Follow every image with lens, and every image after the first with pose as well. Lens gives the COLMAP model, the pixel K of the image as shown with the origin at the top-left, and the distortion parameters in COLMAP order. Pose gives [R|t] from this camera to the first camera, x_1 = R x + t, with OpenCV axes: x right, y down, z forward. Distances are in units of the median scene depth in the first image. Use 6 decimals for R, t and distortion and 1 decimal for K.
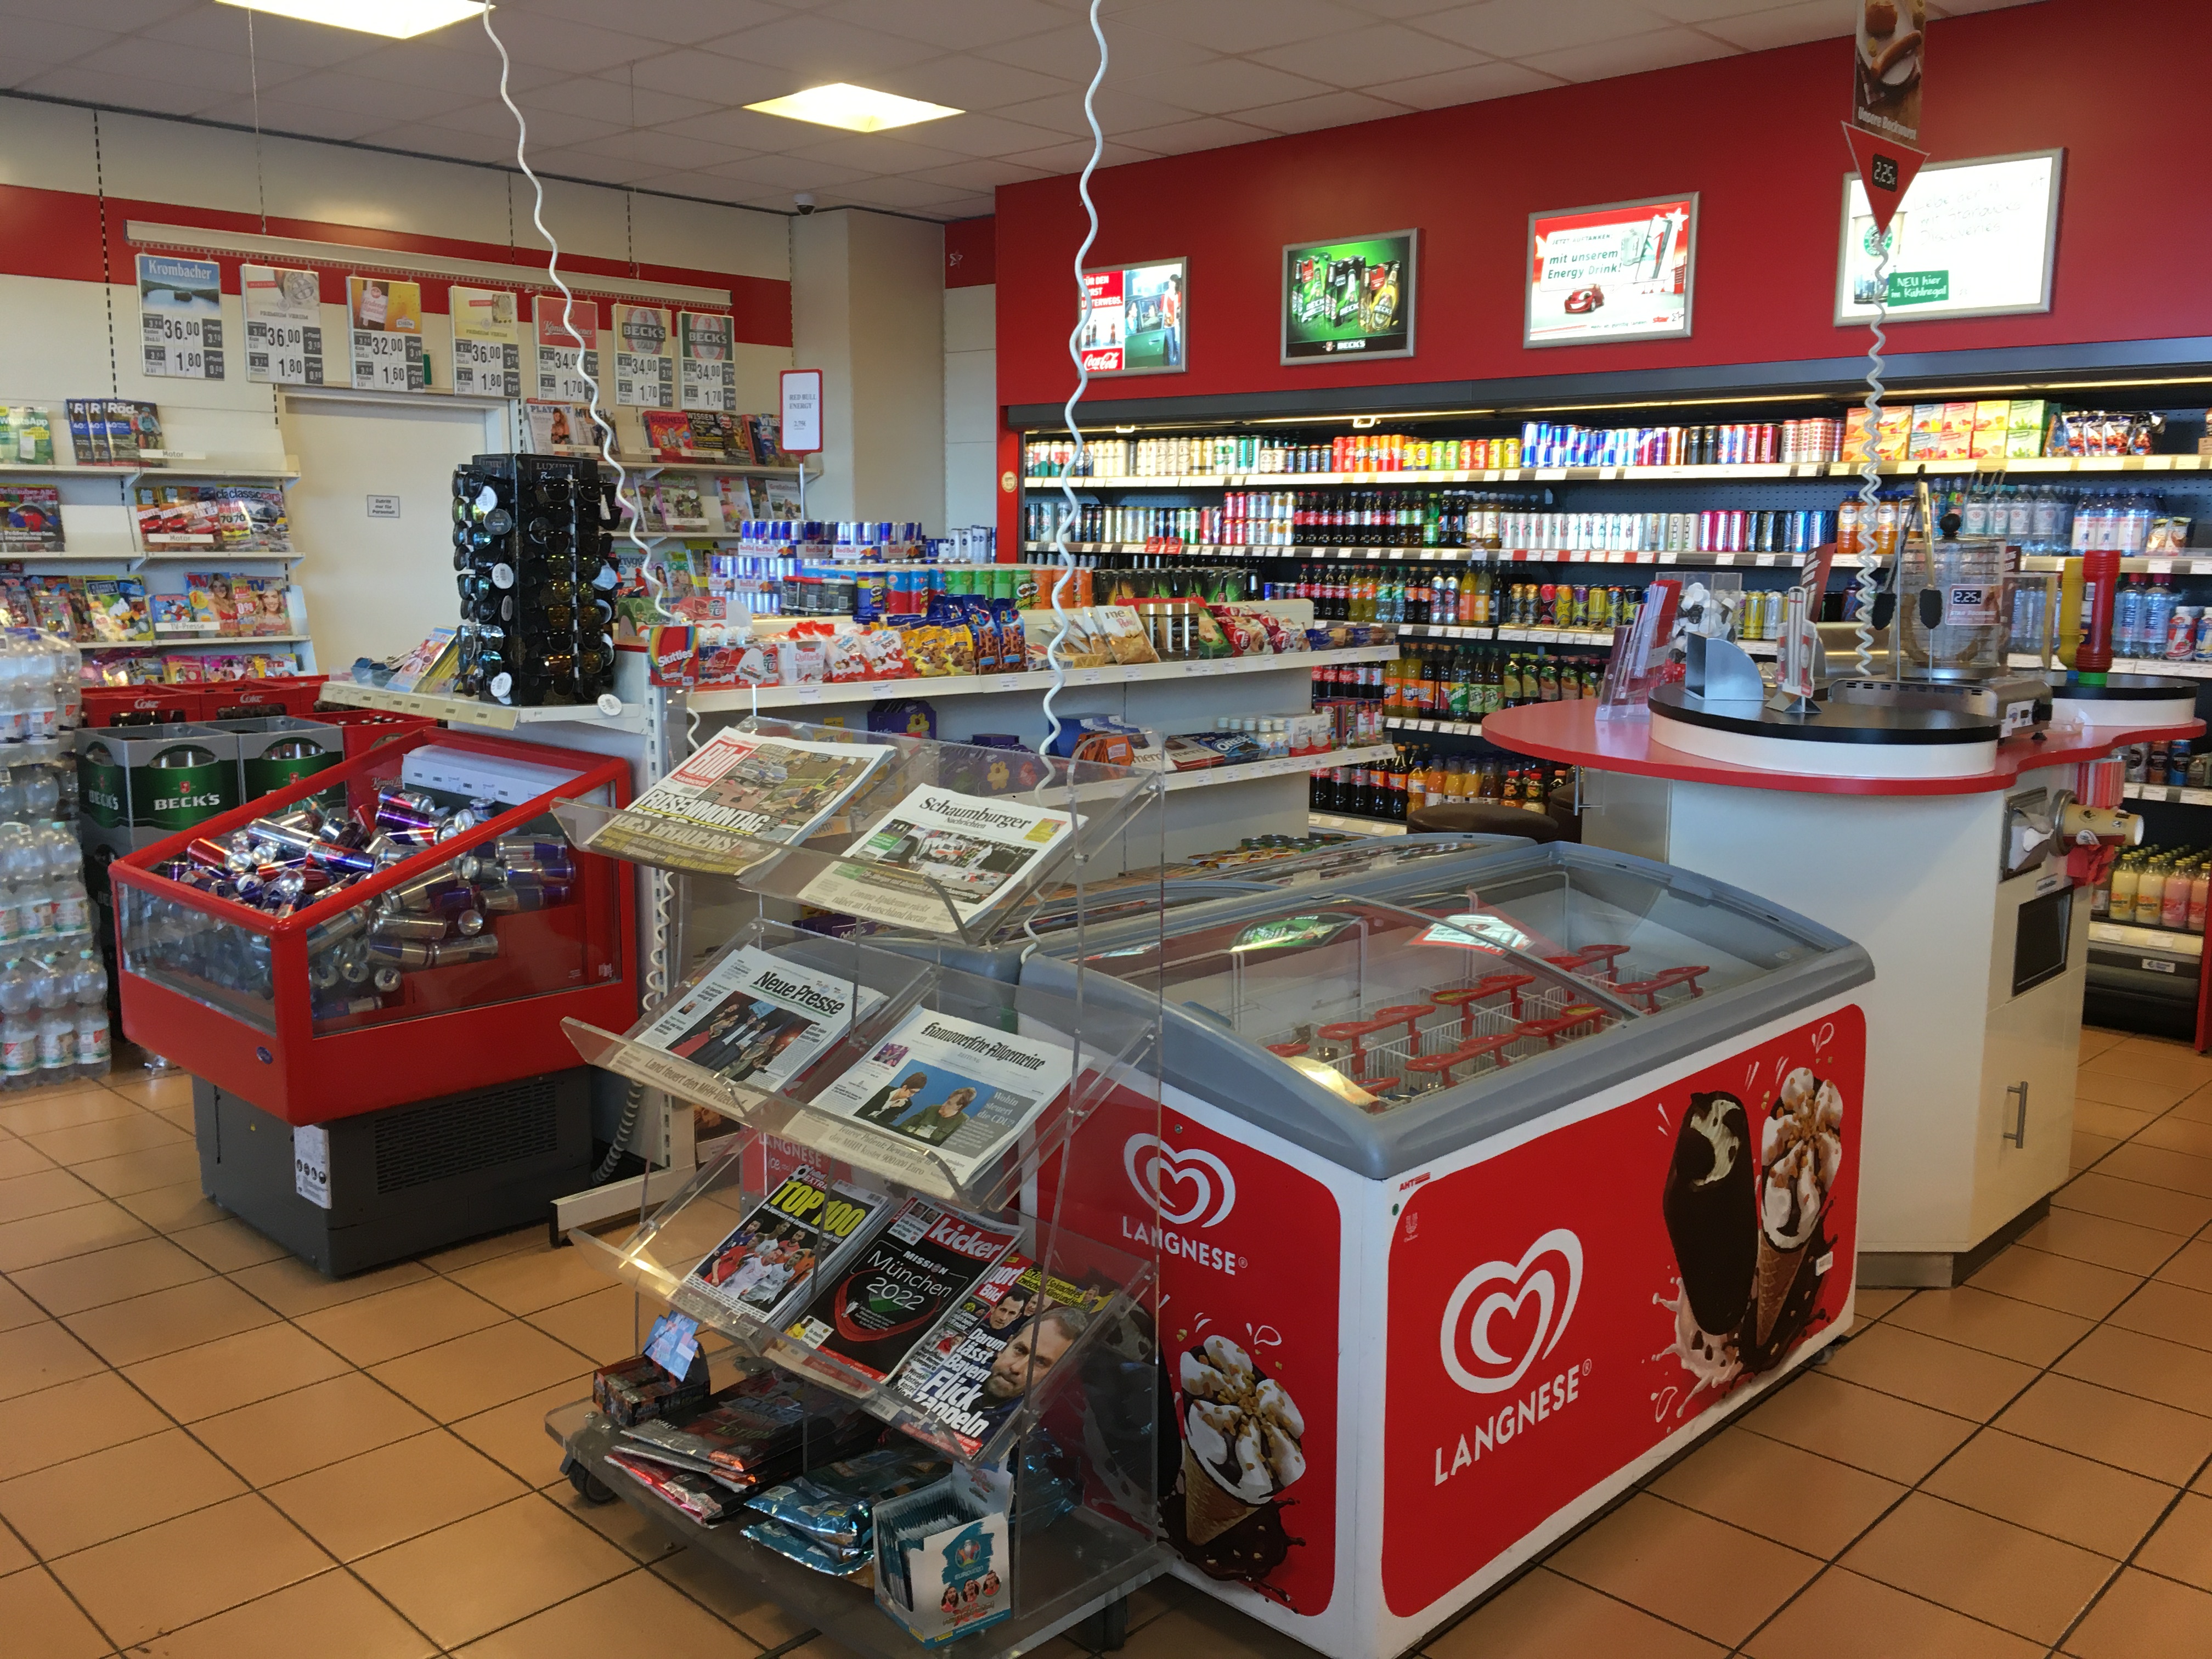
lens RADIAL K [[1887.3, 0, 1106.6], [0, 1887.3, 809.7], [0, 0, 1]] dist [0.074687, -0.085354]
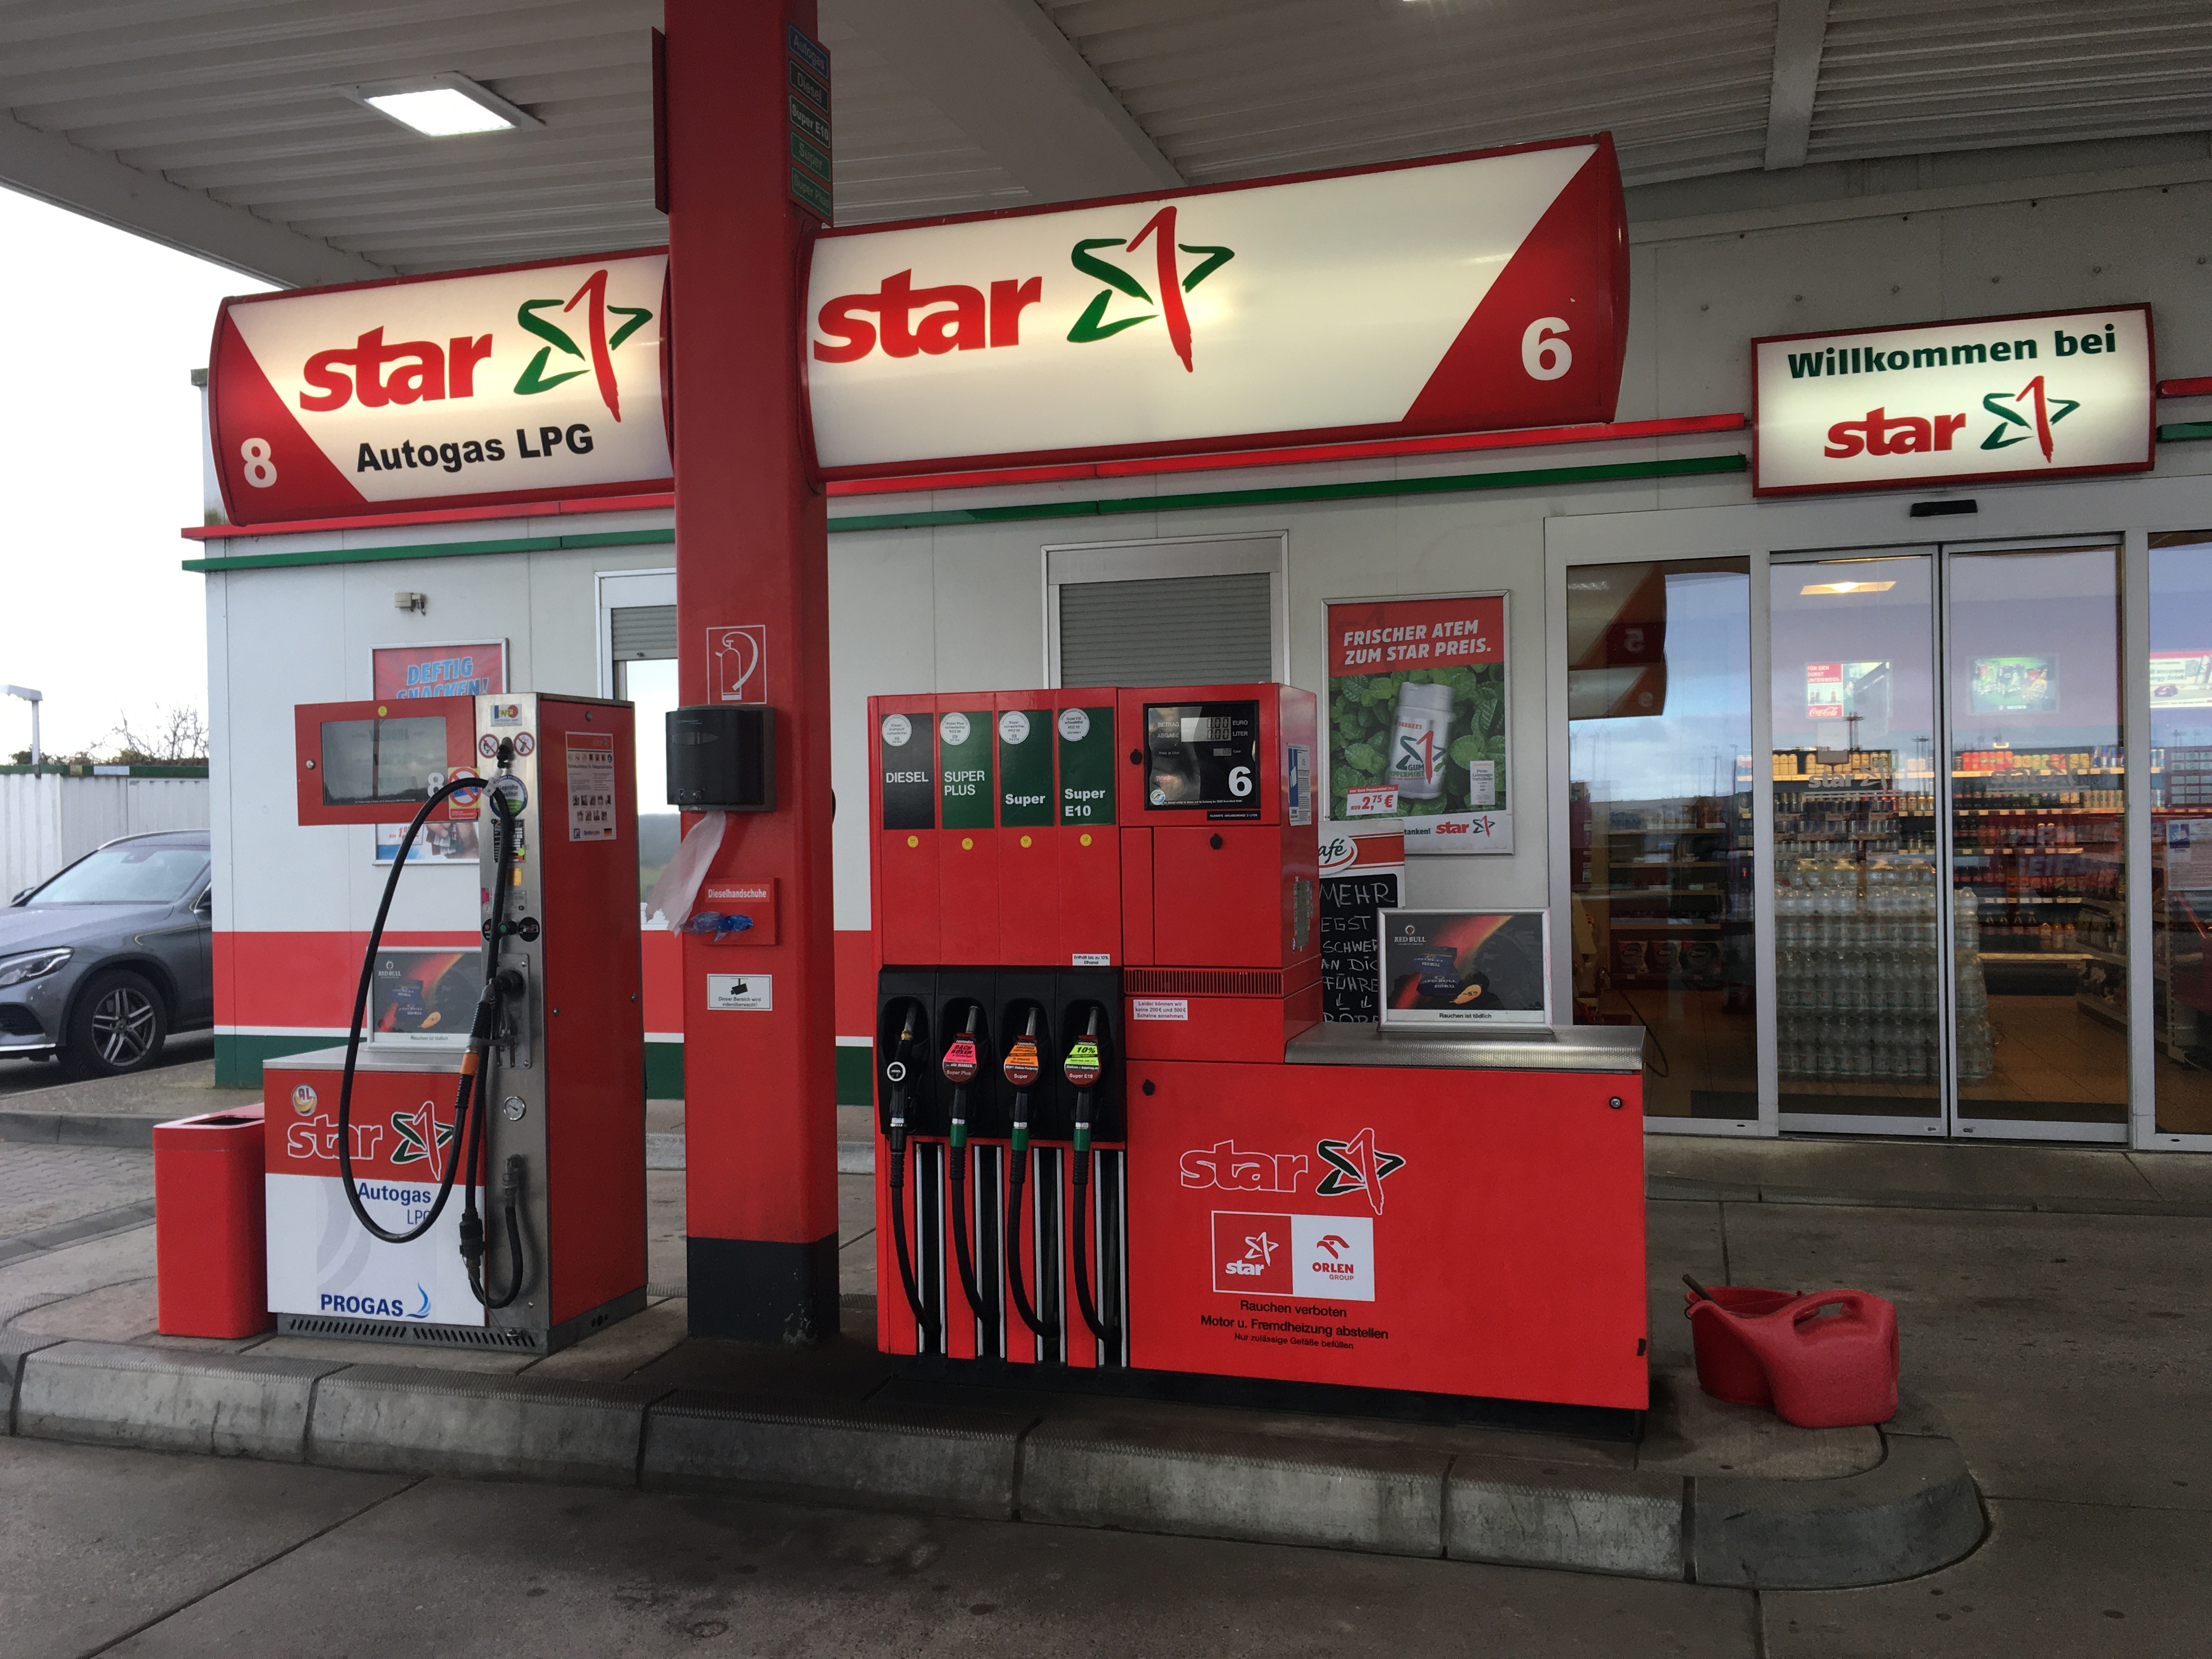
lens RADIAL K [[1887.3, 0, 1106.6], [0, 1887.3, 809.7], [0, 0, 1]] dist [0.074687, -0.085354]
pose [[0.898543, -0.027342, 0.438033, -1.697200], [0.089477, 0.988508, -0.121844, 0.017157], [-0.429667, 0.148676, 0.890663, -0.362752]]
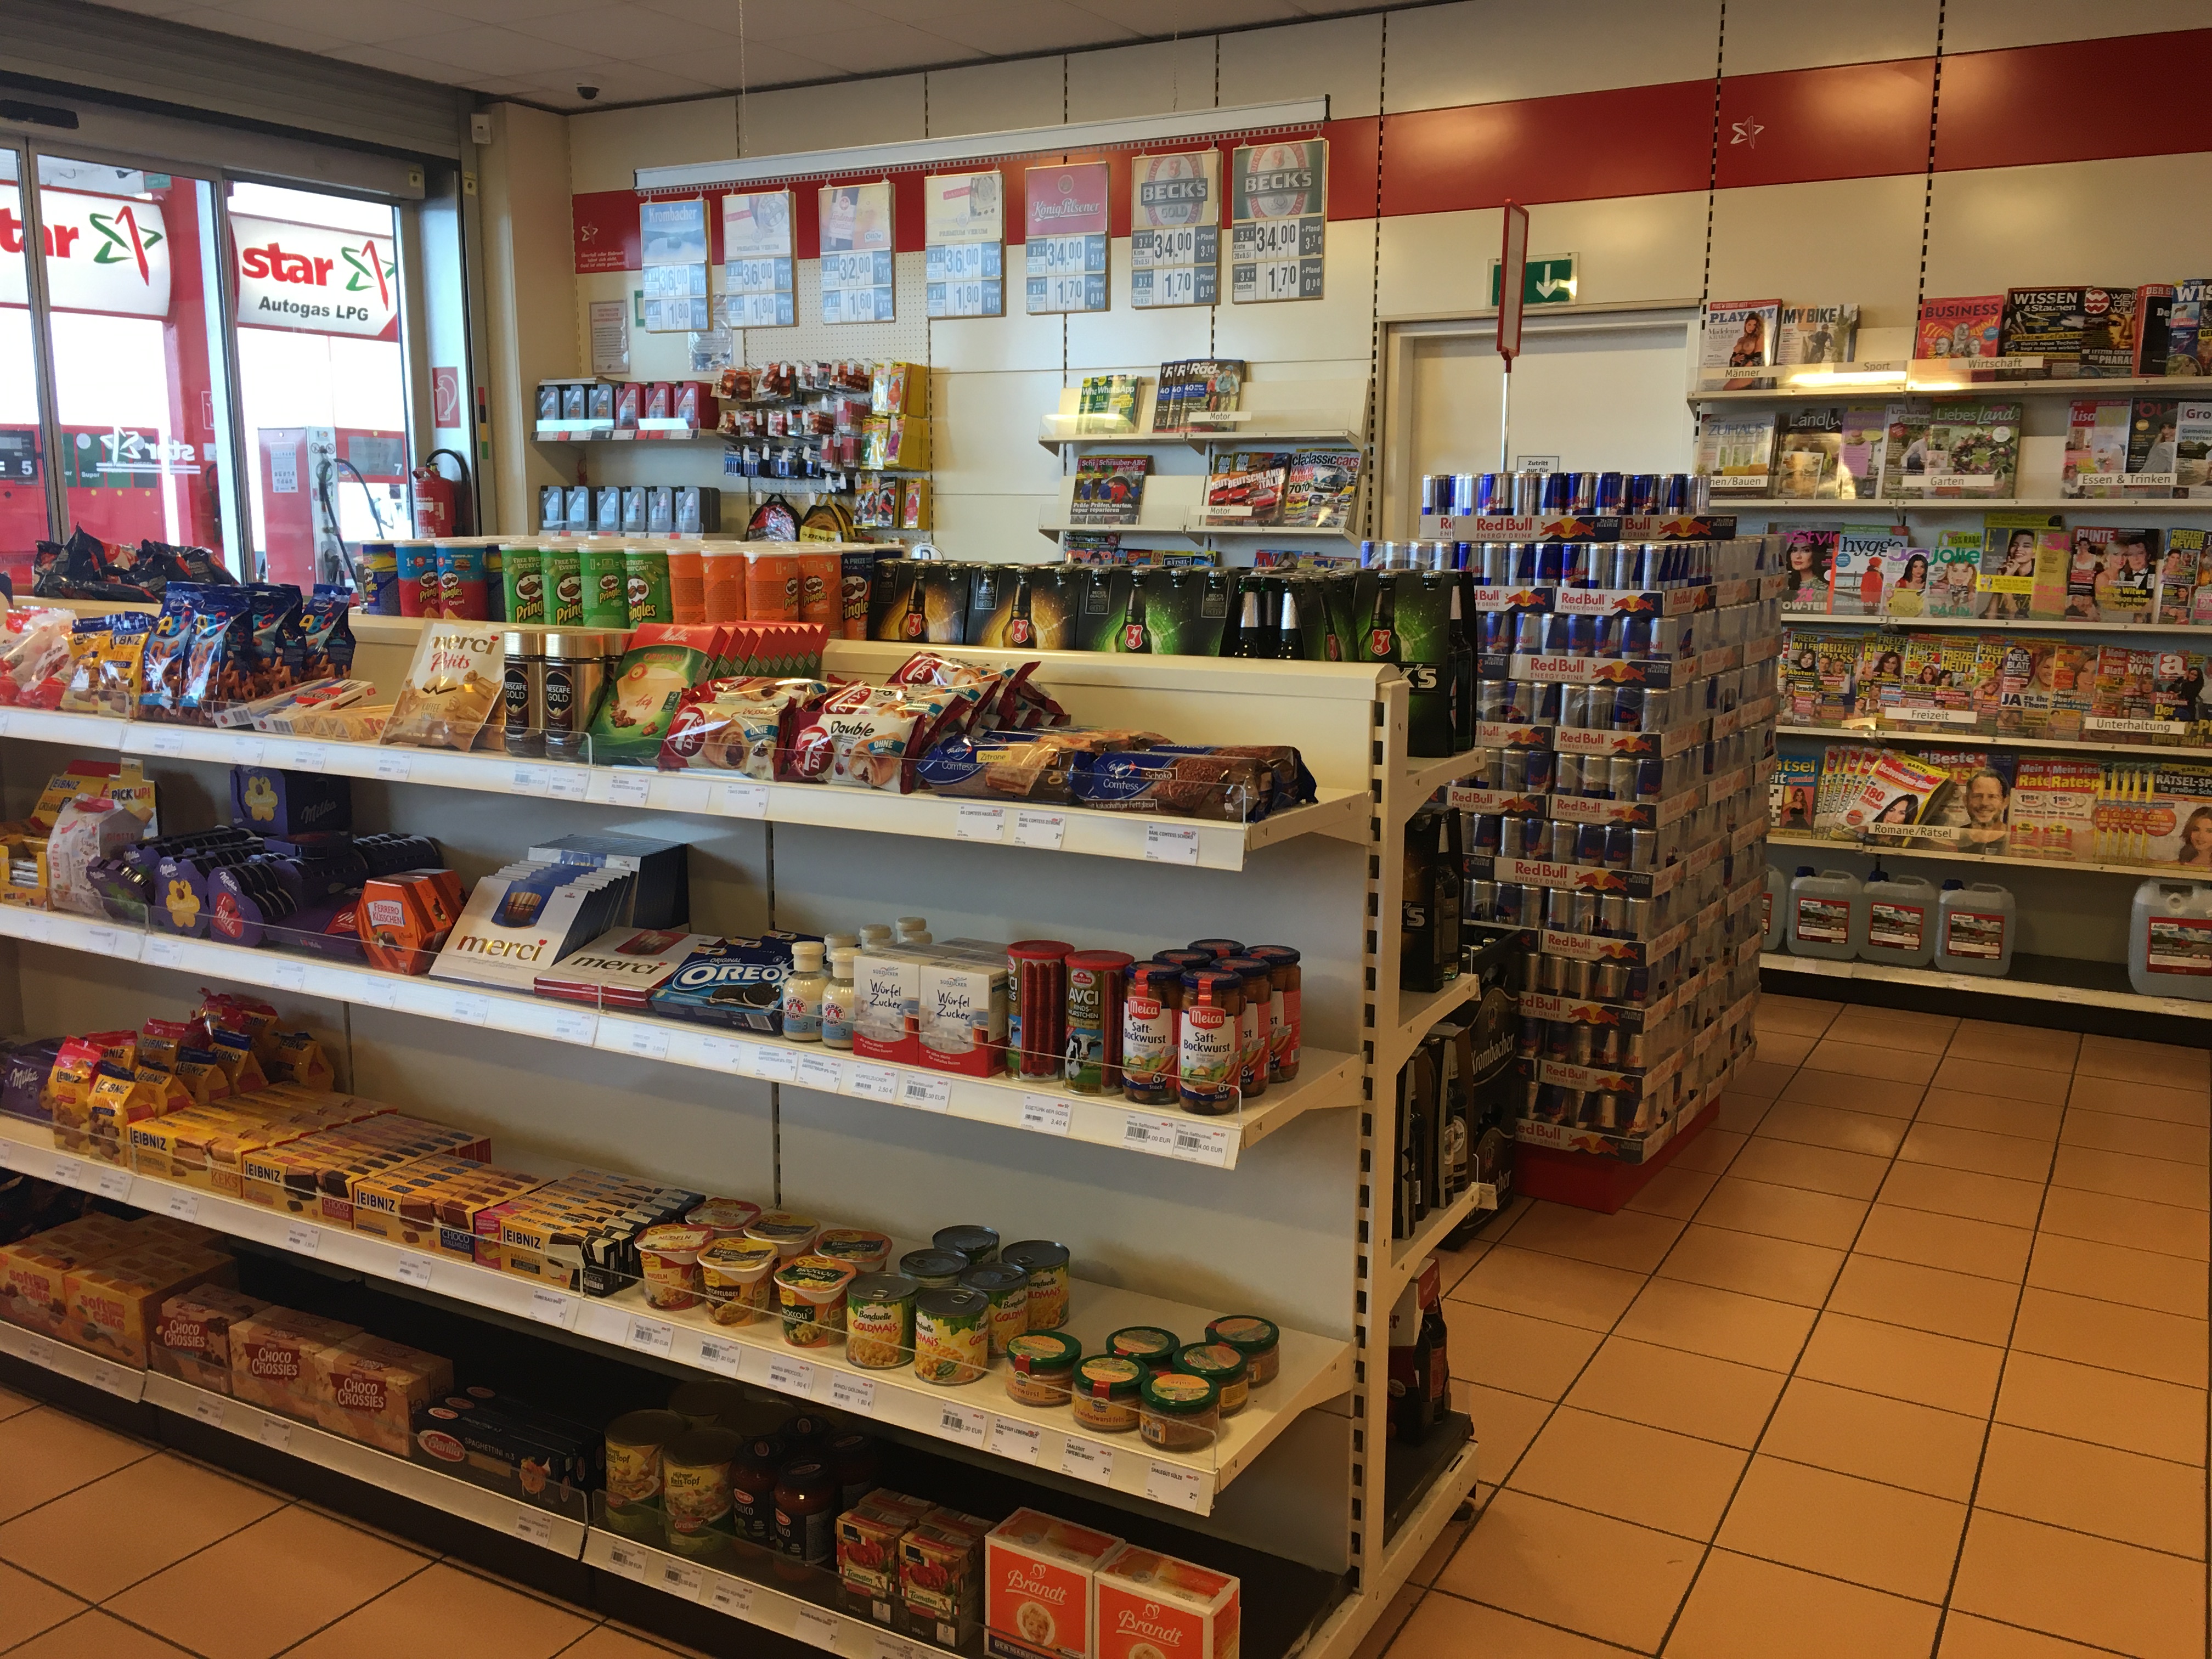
lens RADIAL K [[1887.3, 0, 1106.6], [0, 1887.3, 809.7], [0, 0, 1]] dist [0.074687, -0.085354]
pose [[0.244229, 0.151707, -0.957777, 0.400320], [-0.145180, 0.982275, 0.118567, -0.109788], [0.958788, 0.110092, 0.261925, 0.791989]]
